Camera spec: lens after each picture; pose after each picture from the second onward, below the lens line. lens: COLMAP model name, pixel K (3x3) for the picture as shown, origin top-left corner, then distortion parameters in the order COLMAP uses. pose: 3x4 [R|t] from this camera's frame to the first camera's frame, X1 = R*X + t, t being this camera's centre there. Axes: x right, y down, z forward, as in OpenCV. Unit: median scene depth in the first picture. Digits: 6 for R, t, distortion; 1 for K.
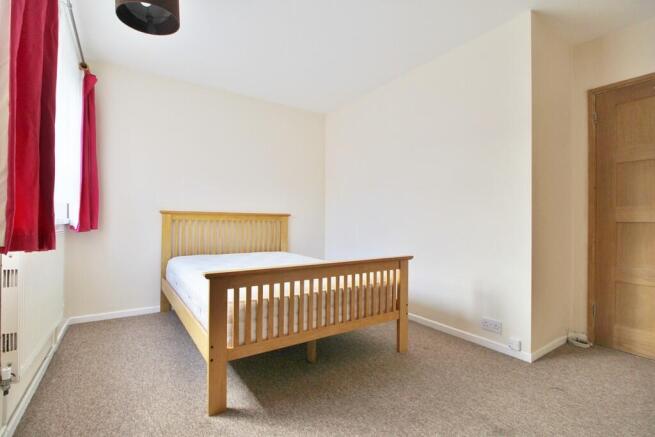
lens RADIAL K [[303.4, 0, 324.6], [0, 303.4, 216.2], [0, 0, 1]] dist [-0.001584, -0.012690]
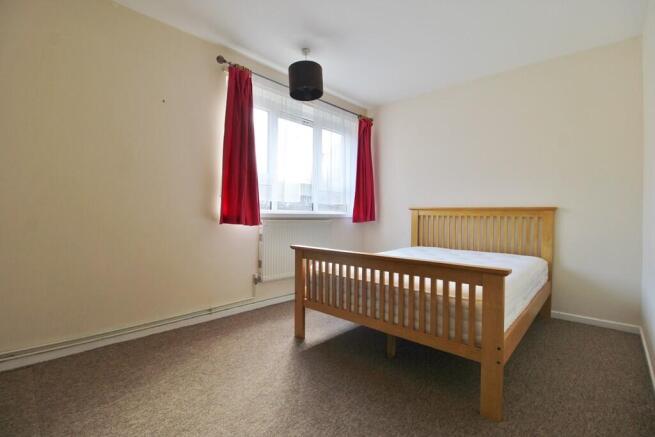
lens RADIAL K [[303.4, 0, 324.6], [0, 303.4, 216.2], [0, 0, 1]] dist [-0.001584, -0.012690]
pose [[0.225691, -0.004536, -0.974188, 0.882422], [0.001953, 0.999989, -0.004204, 0.030862], [0.974197, -0.000954, 0.225698, 0.581250]]
